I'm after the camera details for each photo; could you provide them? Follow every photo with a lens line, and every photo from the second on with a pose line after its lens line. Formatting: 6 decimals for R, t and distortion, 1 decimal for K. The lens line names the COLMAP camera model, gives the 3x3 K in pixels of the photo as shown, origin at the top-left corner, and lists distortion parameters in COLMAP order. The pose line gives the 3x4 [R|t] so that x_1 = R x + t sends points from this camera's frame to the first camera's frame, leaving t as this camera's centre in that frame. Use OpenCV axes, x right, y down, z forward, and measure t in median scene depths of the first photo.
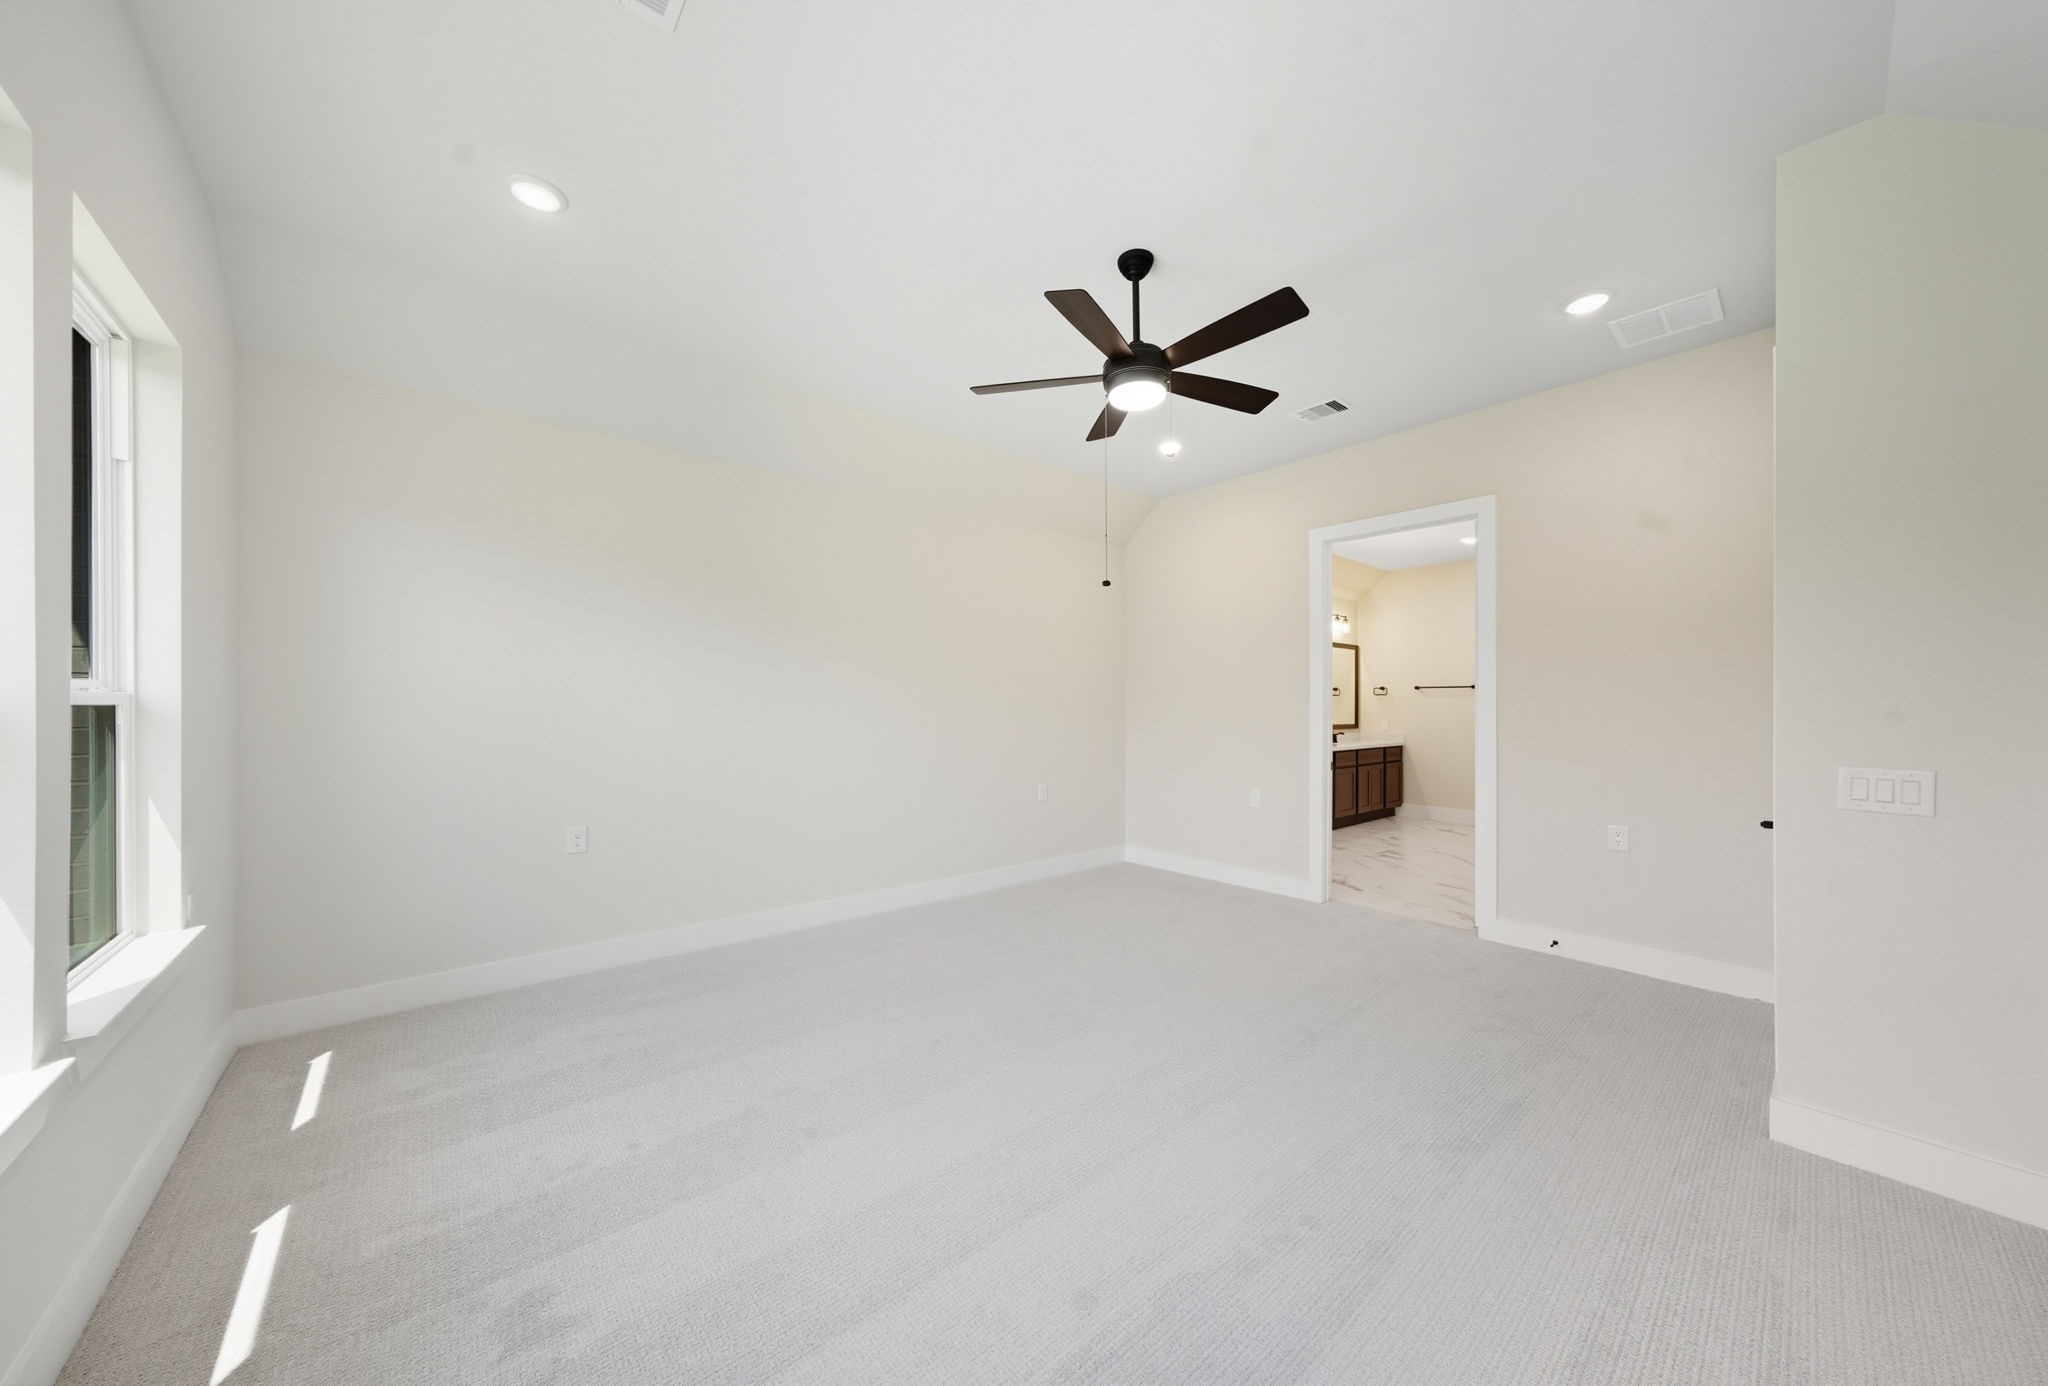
lens RADIAL K [[706.1, 0, 1018.2], [0, 706.1, 702.8], [0, 0, 1]] dist [0.000056, 0.000001]
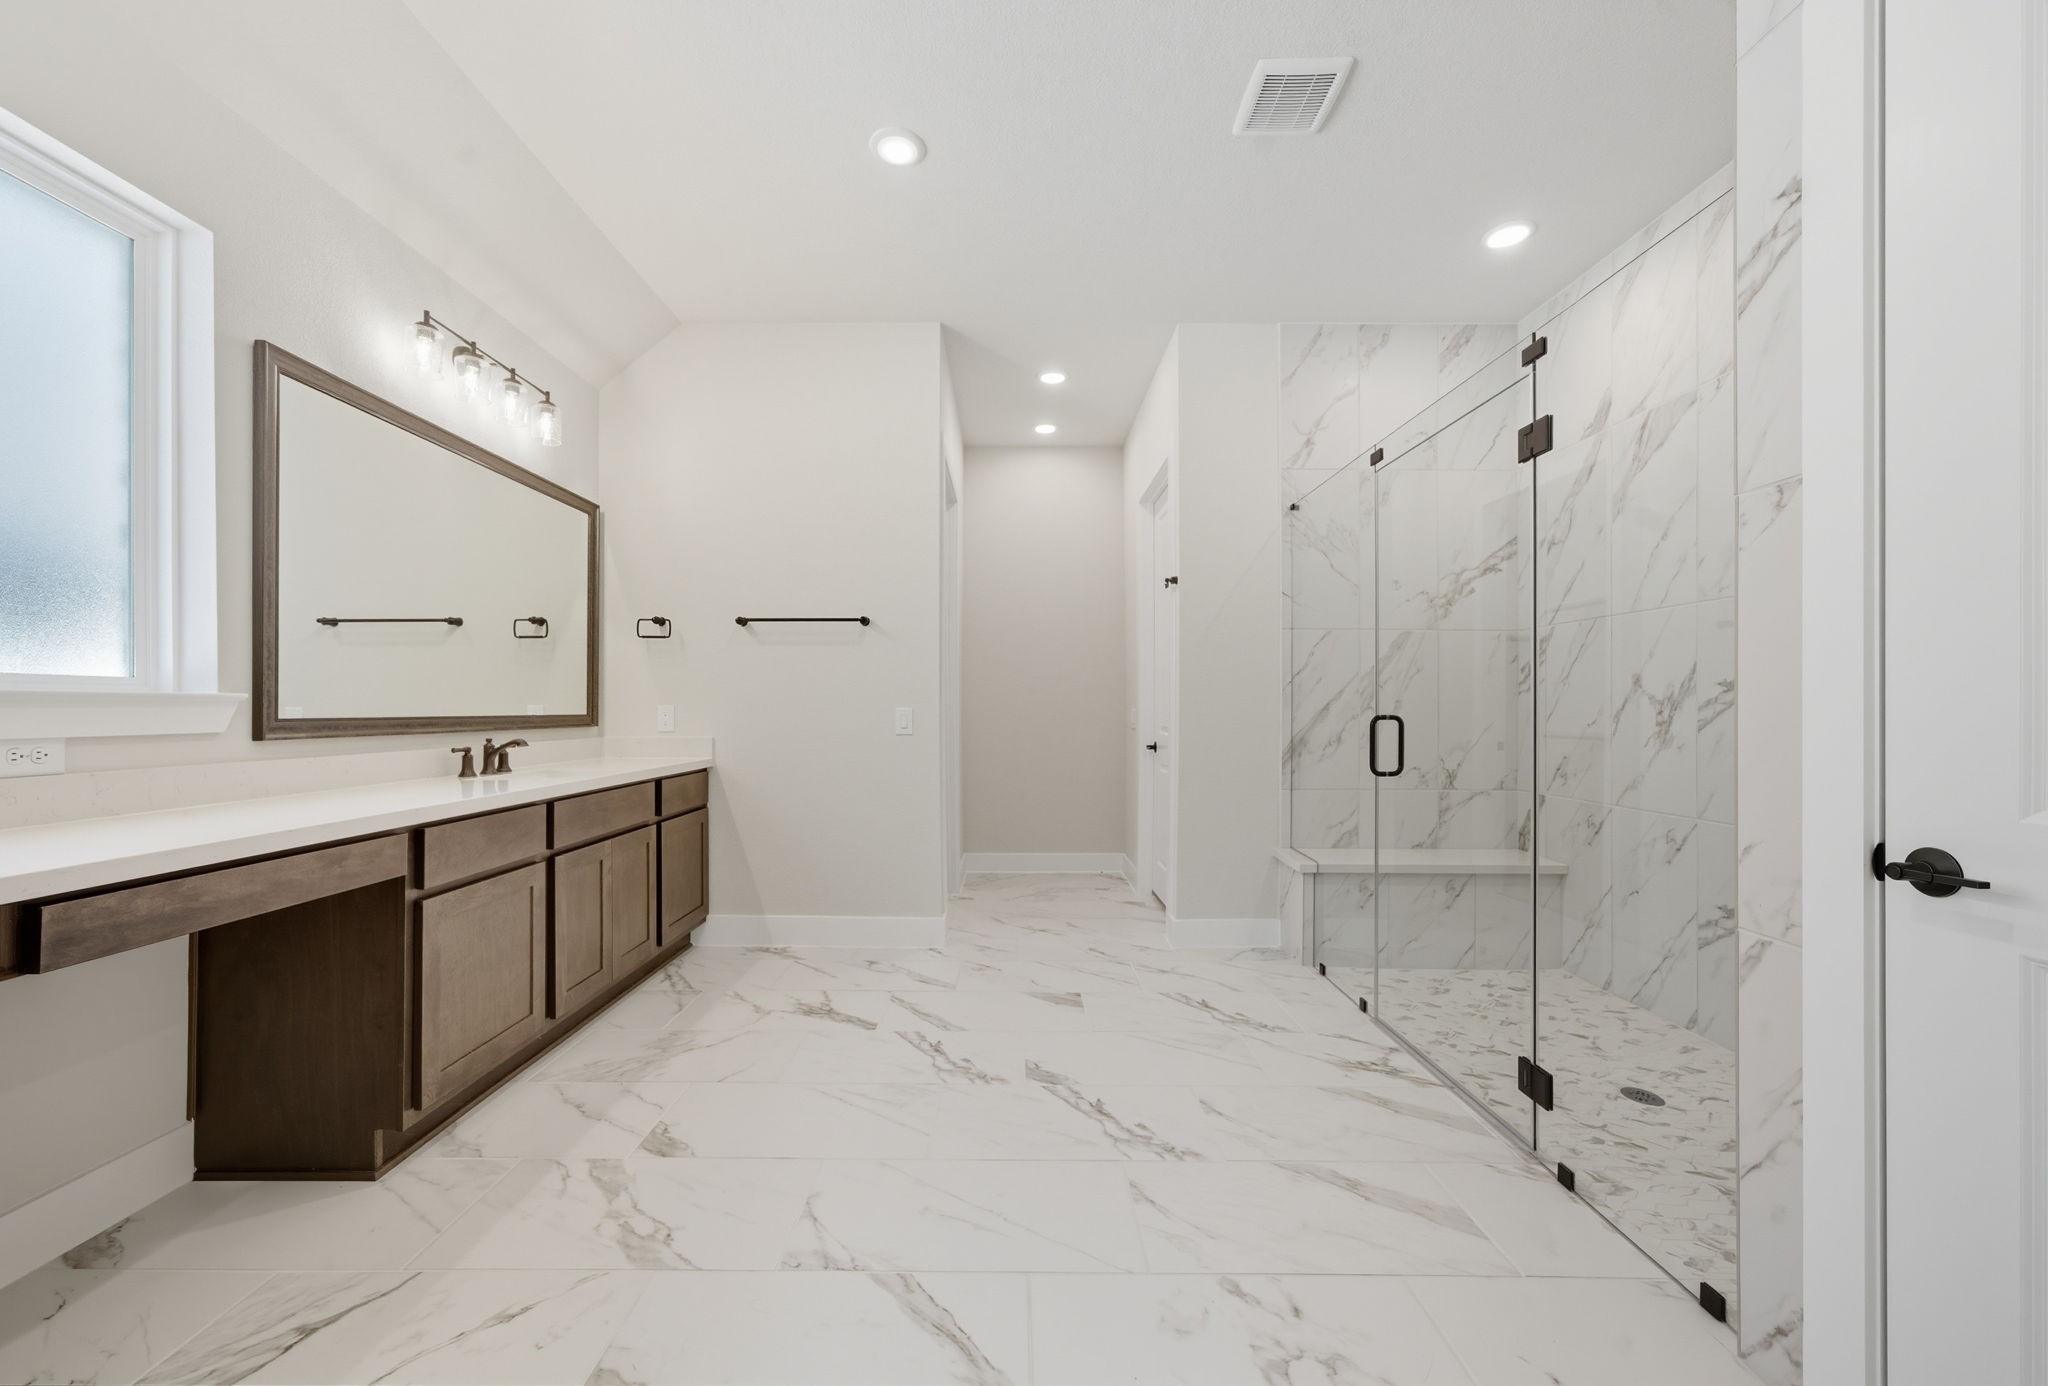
lens RADIAL K [[770.4, 0, 1004.3], [0, 770.4, 709.5], [0, 0, 1]] dist [-0.006760, 0.002012]
pose [[0.648401, 0.002801, 0.761294, 0.323330], [-0.002529, 0.999996, -0.001526, 0.028306], [-0.761295, -0.000936, 0.648405, 0.594203]]
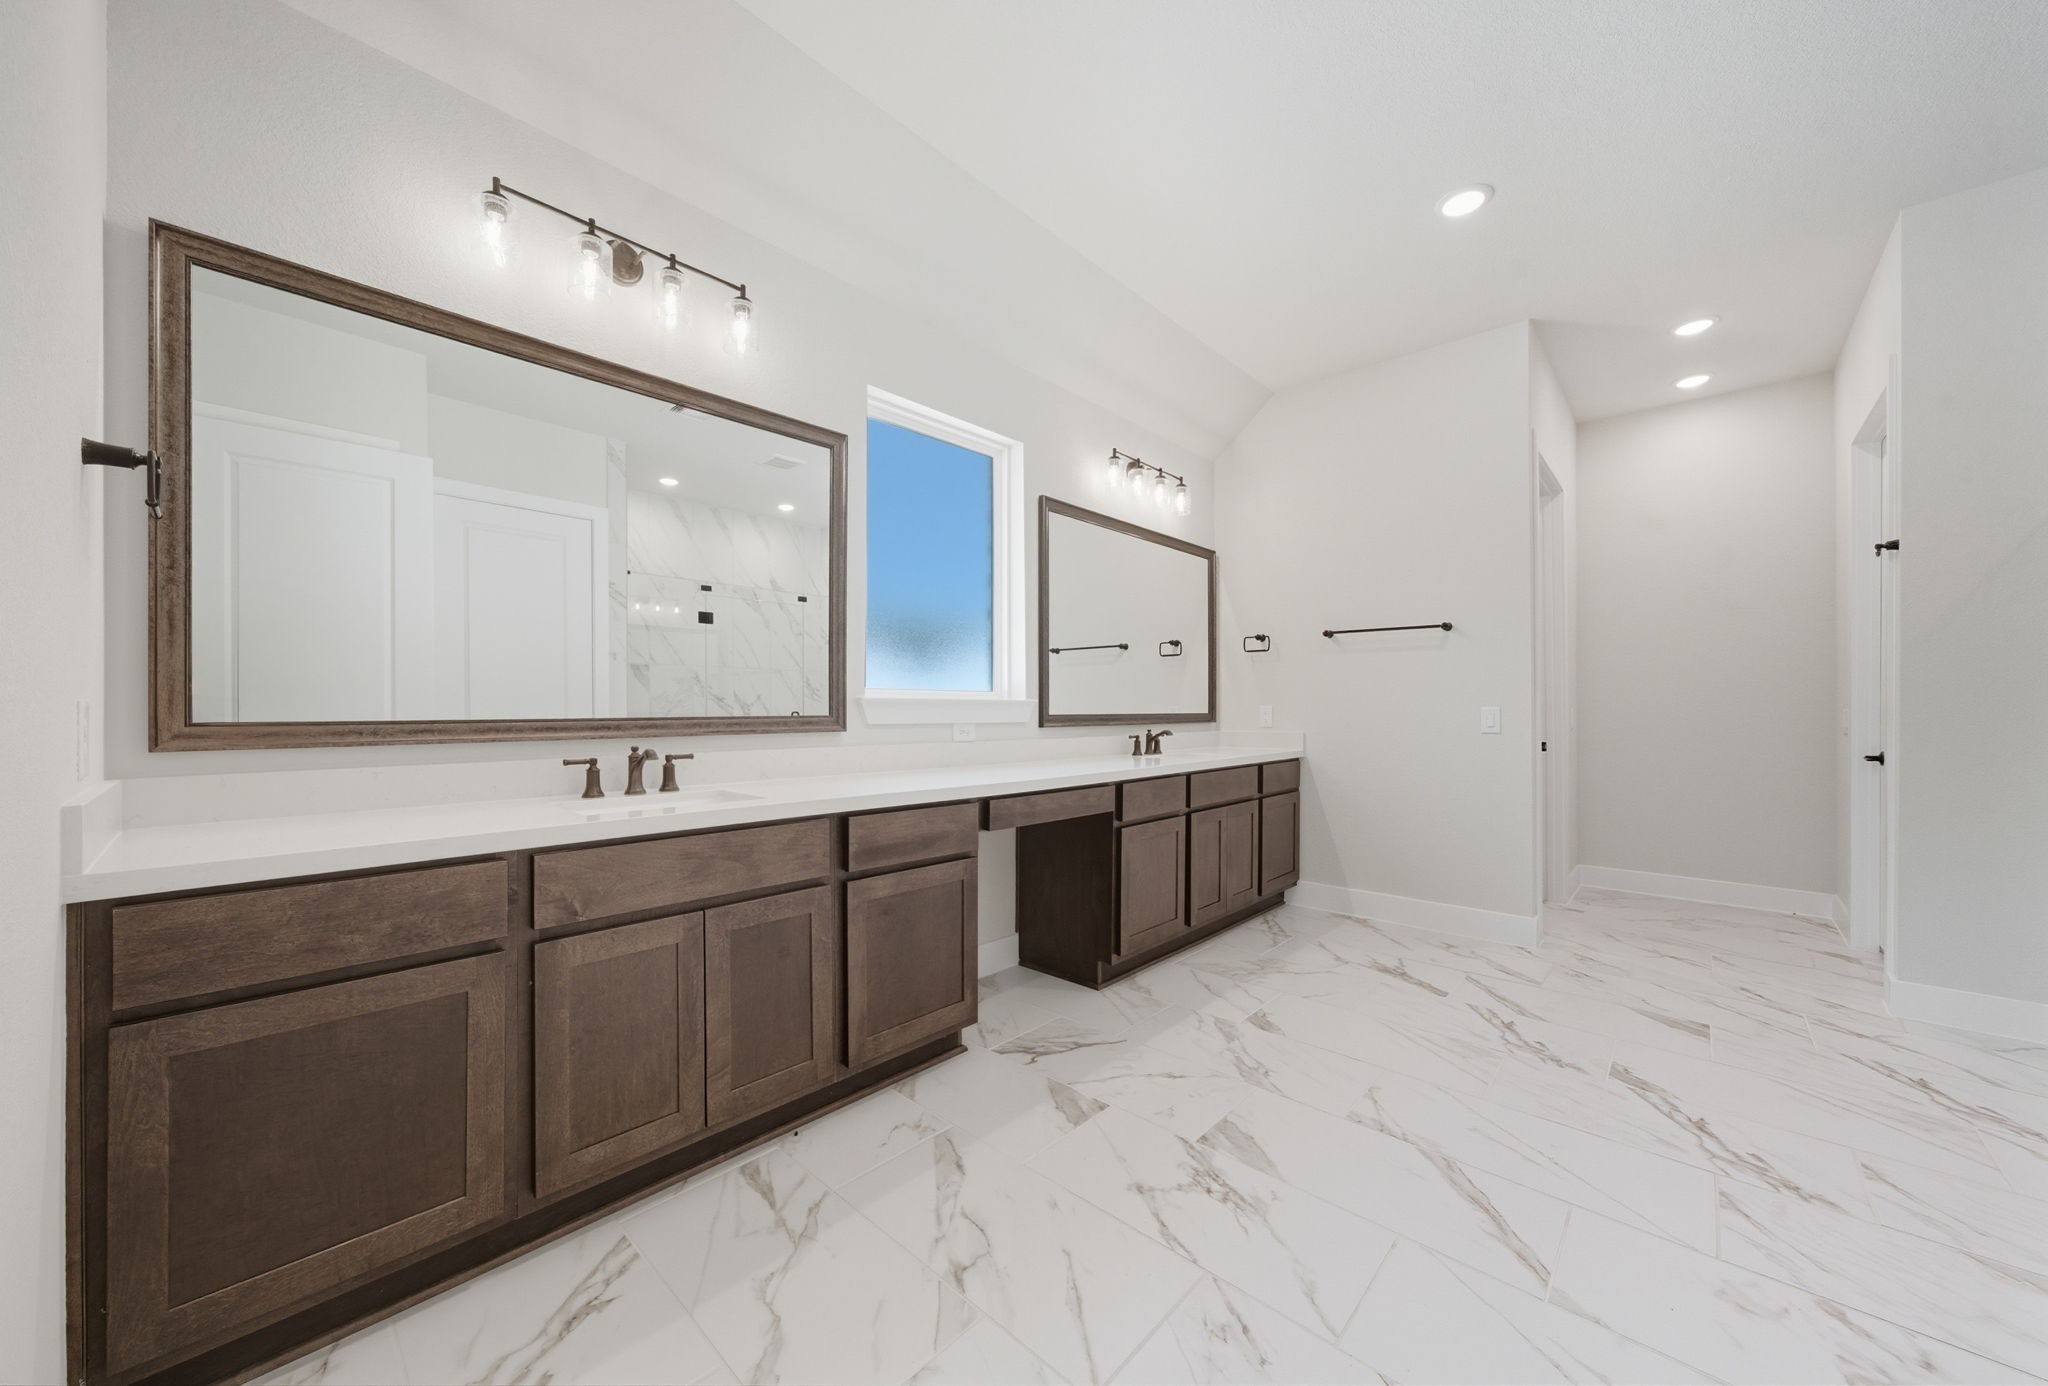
lens RADIAL K [[770.4, 0, 1012.6], [0, 770.4, 715.5], [0, 0, 1]] dist [-0.006760, 0.002012]
pose [[0.990833, 0.001170, 0.135090, 0.283208], [-0.002426, 0.999955, 0.009133, 0.027960], [-0.135073, -0.009377, 0.990791, 0.513970]]
